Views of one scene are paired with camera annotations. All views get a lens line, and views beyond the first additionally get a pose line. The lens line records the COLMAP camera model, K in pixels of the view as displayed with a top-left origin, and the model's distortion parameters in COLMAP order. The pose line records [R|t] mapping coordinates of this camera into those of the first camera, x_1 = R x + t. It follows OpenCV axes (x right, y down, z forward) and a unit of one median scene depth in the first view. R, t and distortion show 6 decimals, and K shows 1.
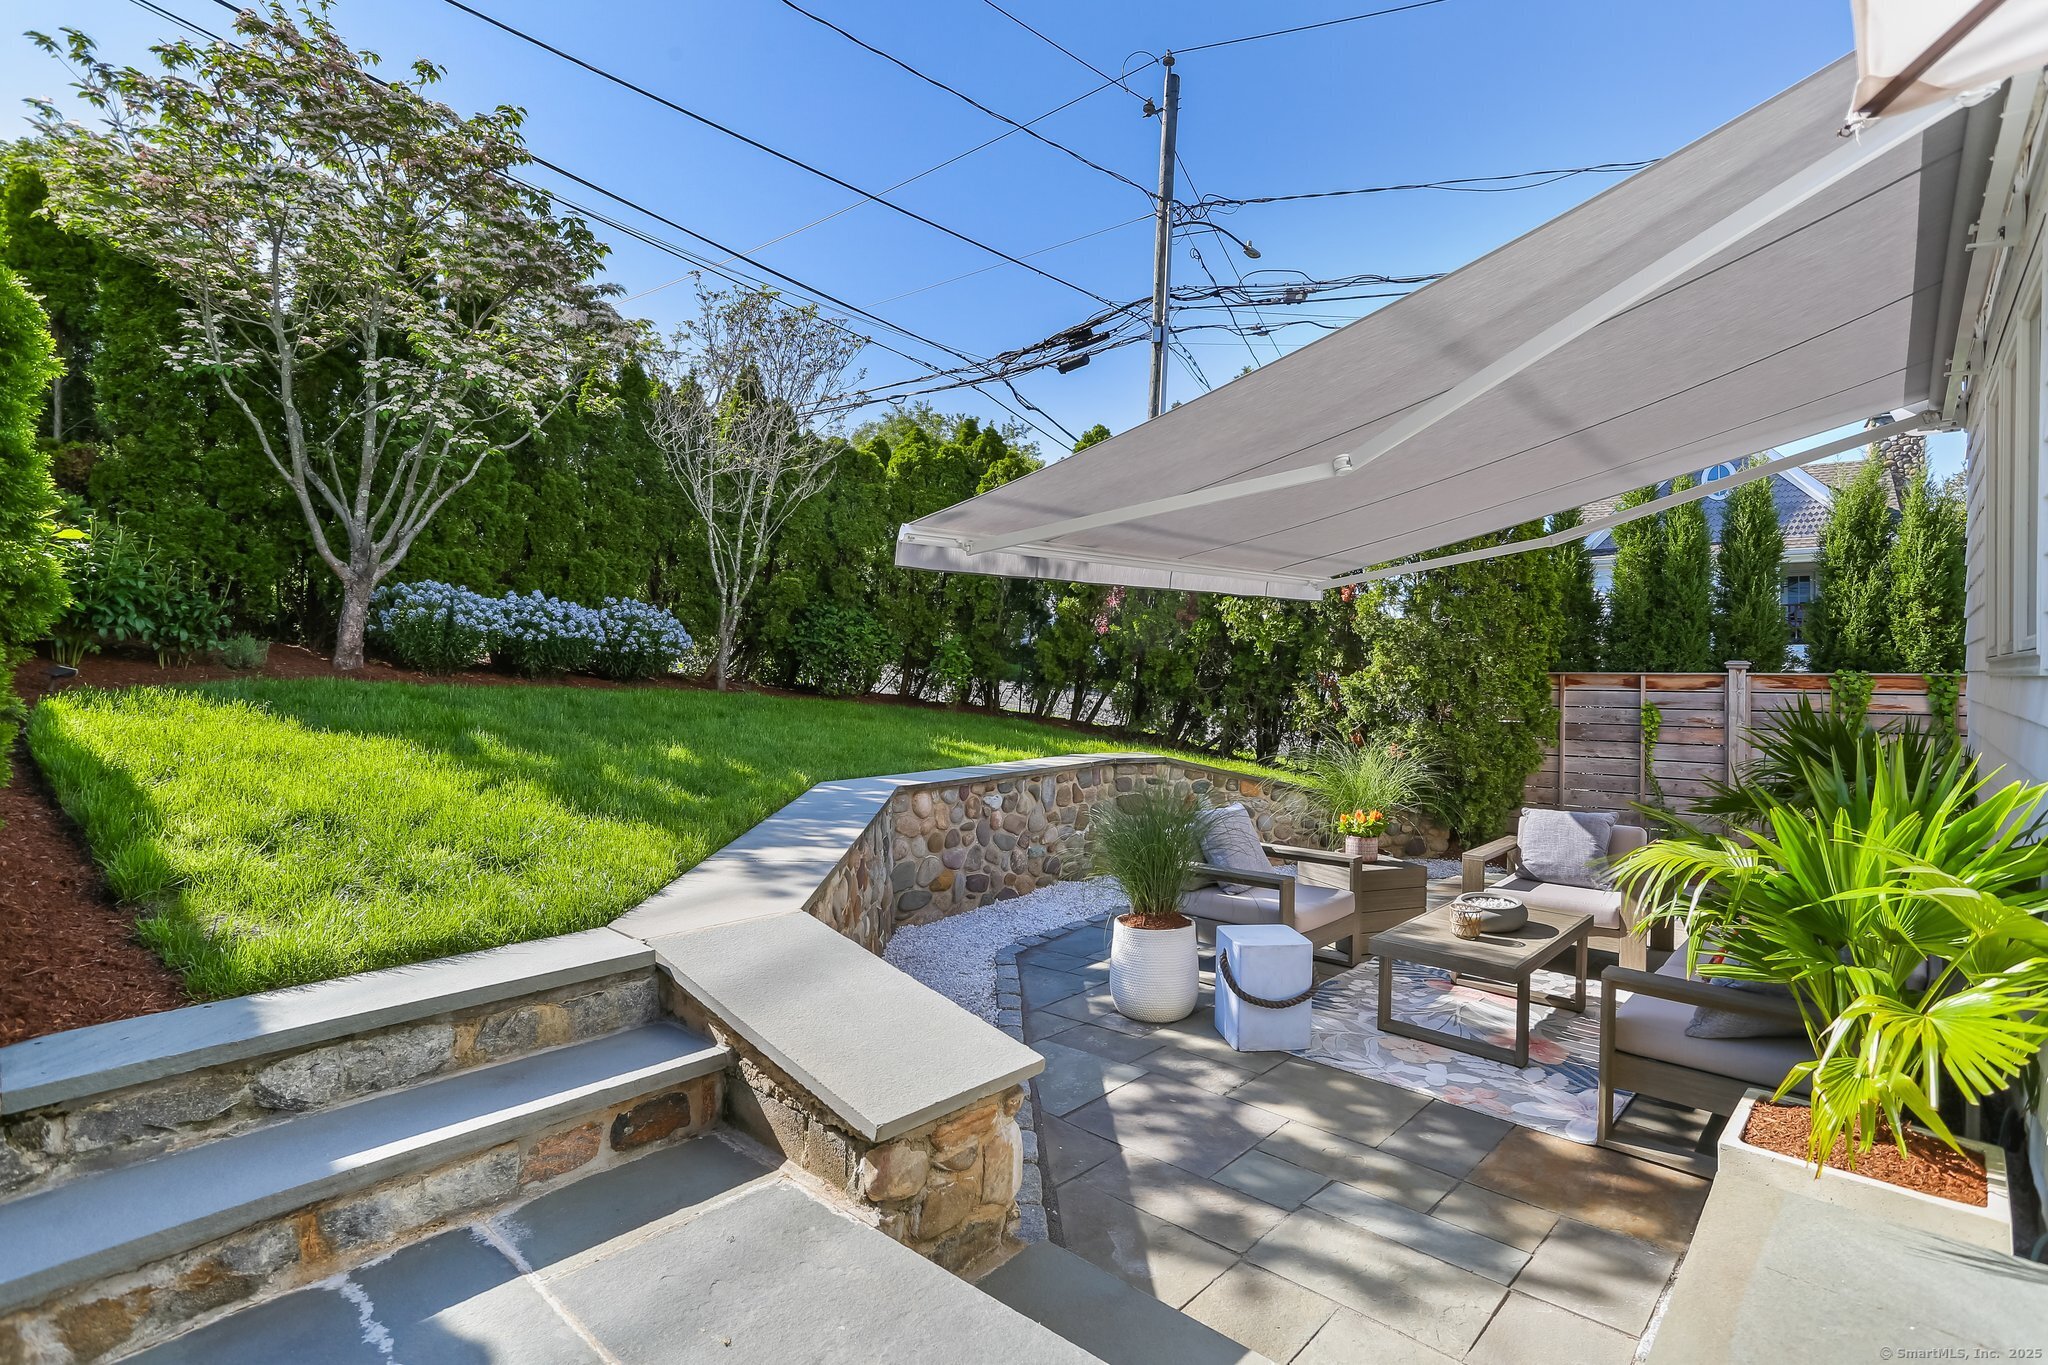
lens RADIAL K [[998.0, 0, 1012.0], [0, 998.0, 656.7], [0, 0, 1]] dist [-0.042796, 0.027261]
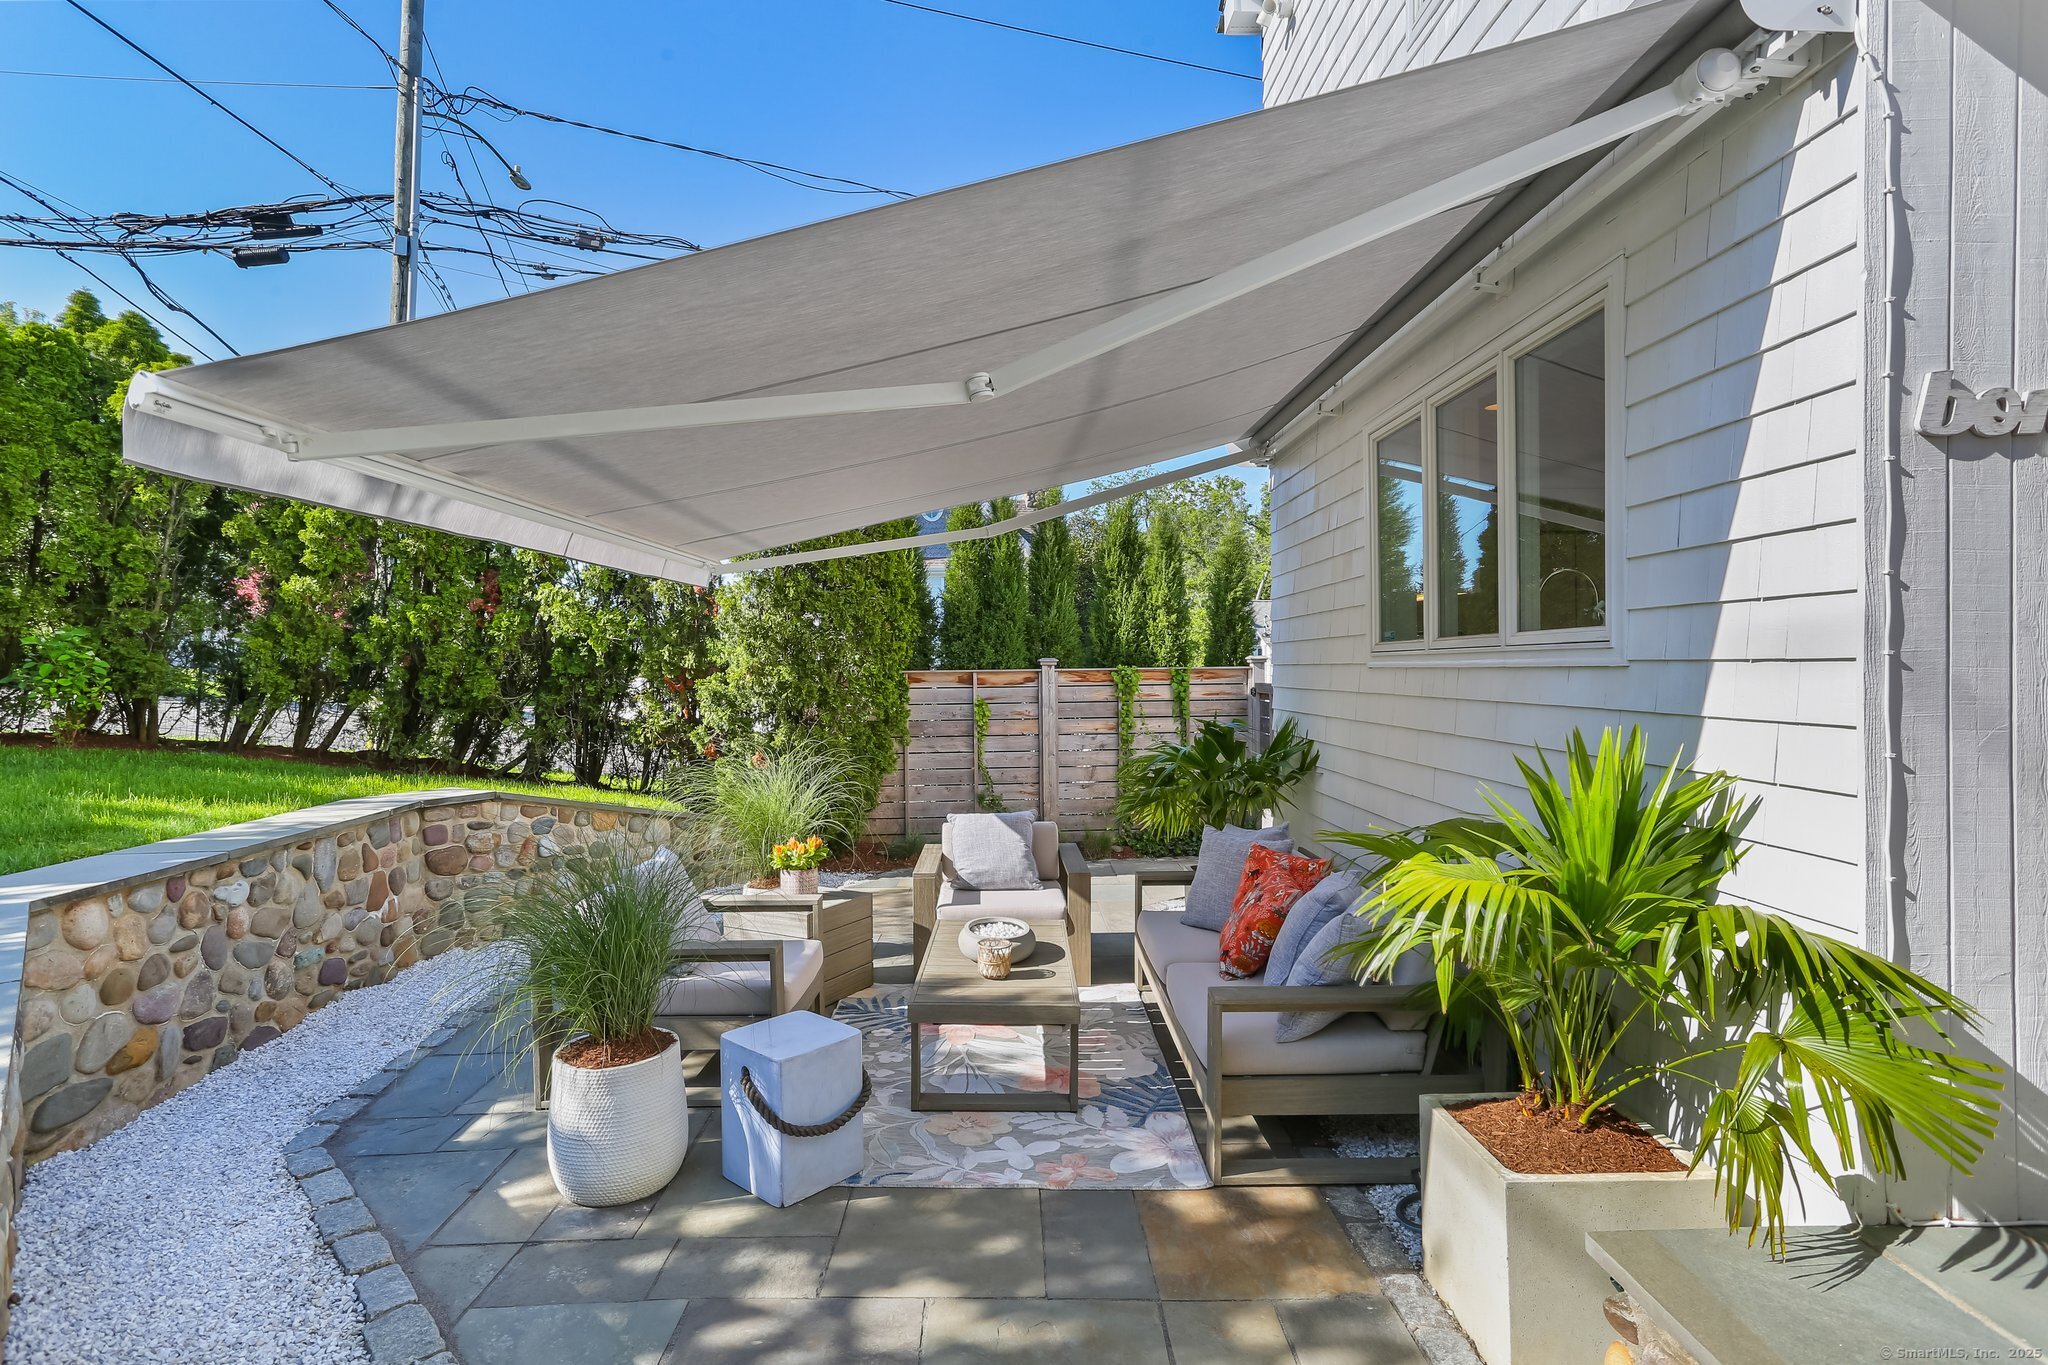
lens RADIAL K [[998.0, 0, 1021.9], [0, 998.0, 681.2], [0, 0, 1]] dist [-0.042796, 0.027261]
pose [[0.729094, -0.021199, 0.684085, -0.062143], [0.006103, 0.999682, 0.024474, 0.002037], [-0.684386, -0.013669, 0.728991, 0.189398]]
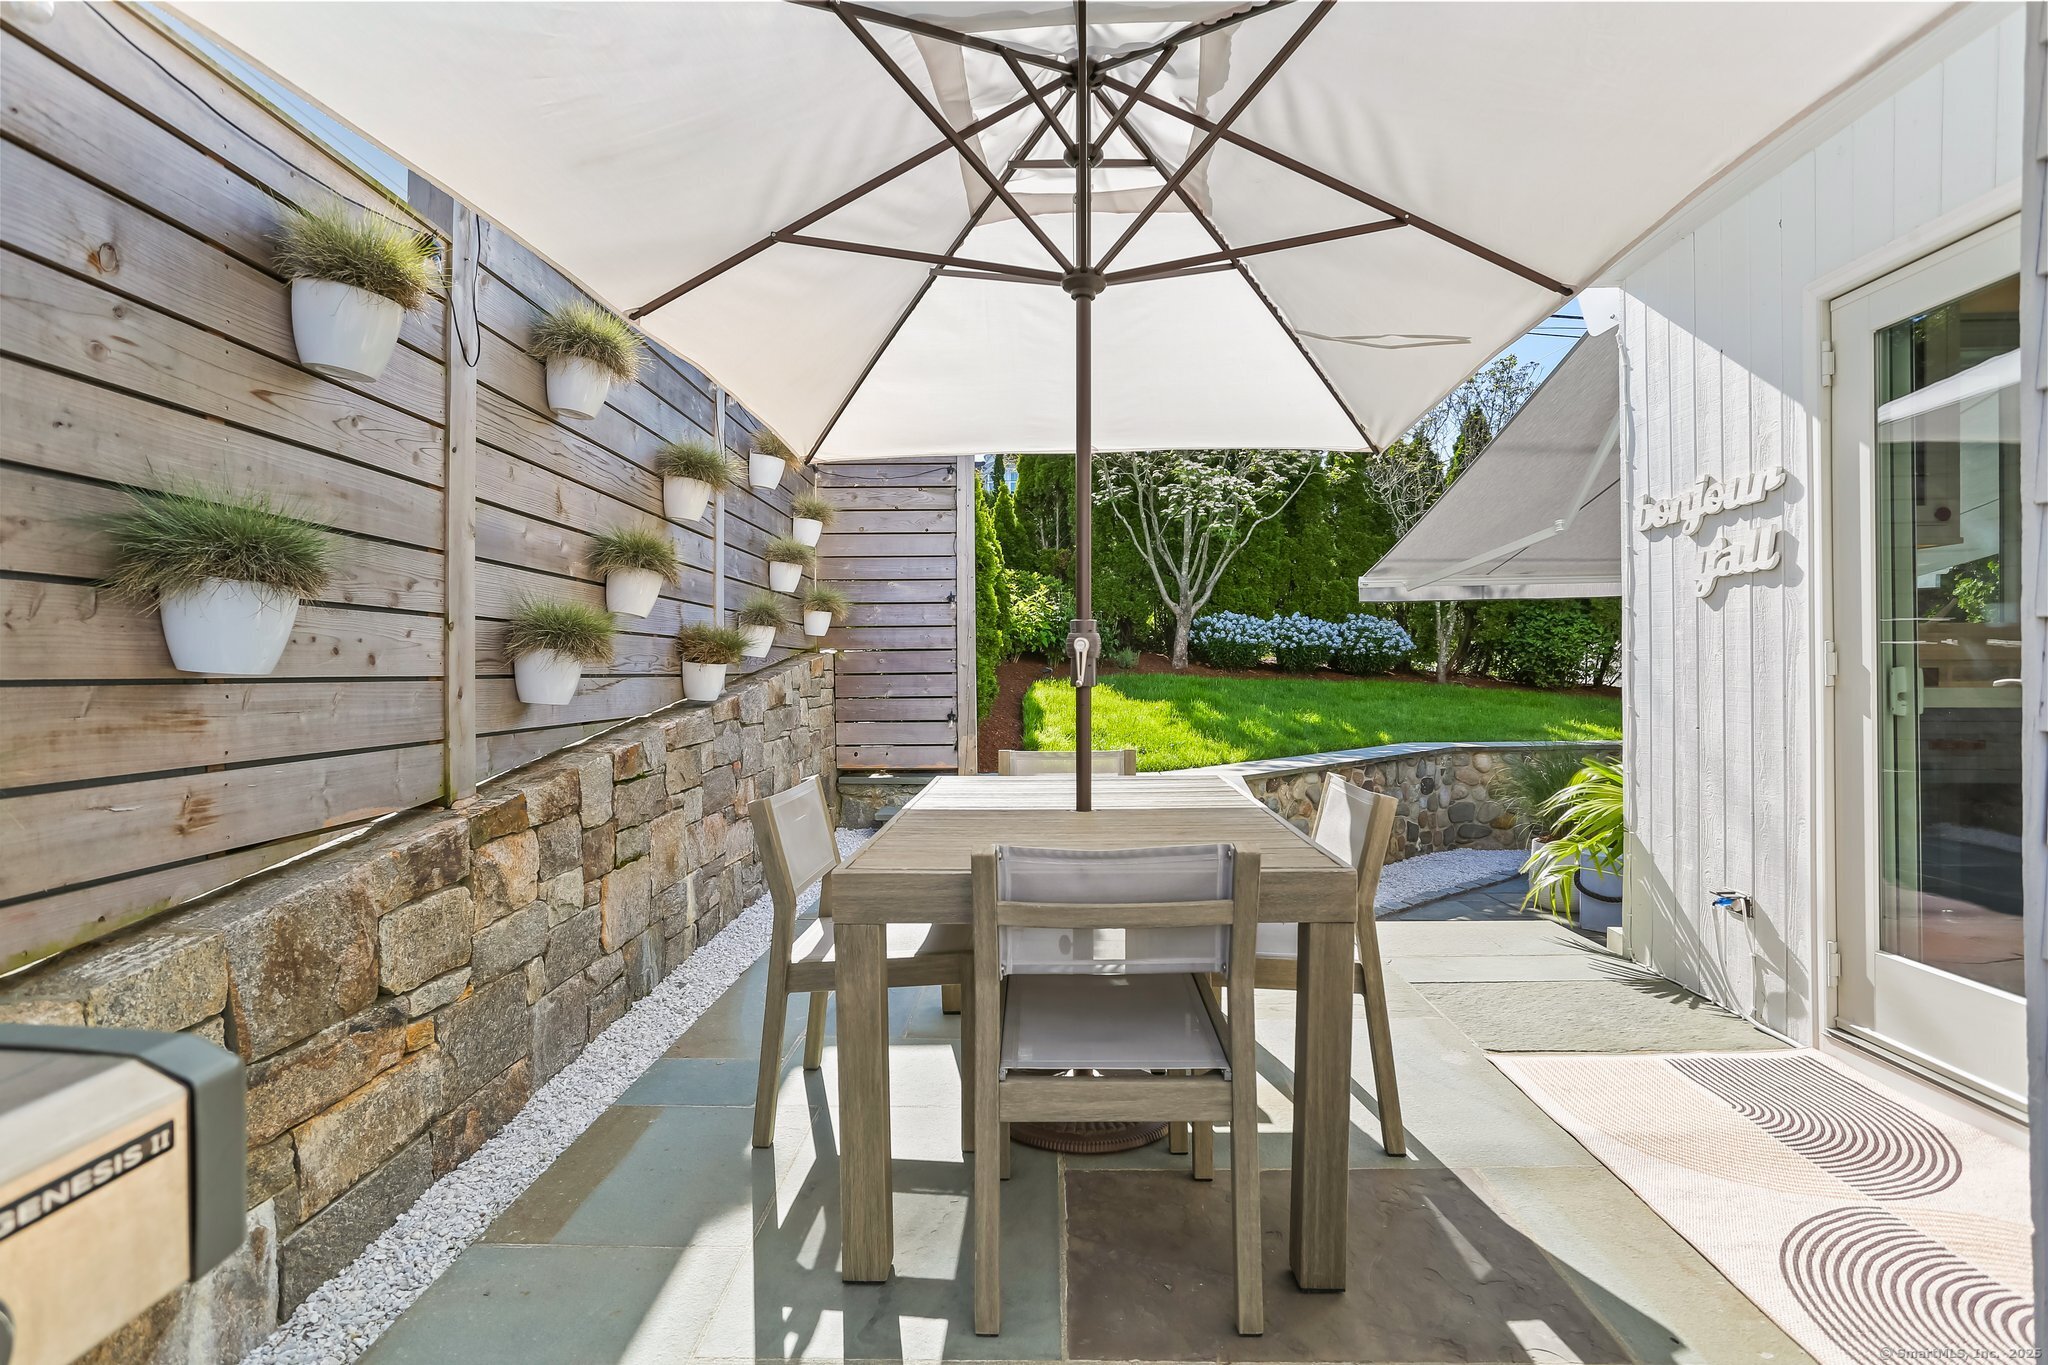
lens RADIAL K [[998.0, 0, 1033.2], [0, 998.0, 668.5], [0, 0, 1]] dist [-0.042796, 0.027261]
pose [[0.655962, -0.009978, -0.754728, 0.405641], [0.017998, 0.999835, 0.002424, 0.004264], [0.754579, -0.015173, 0.656034, -0.267130]]
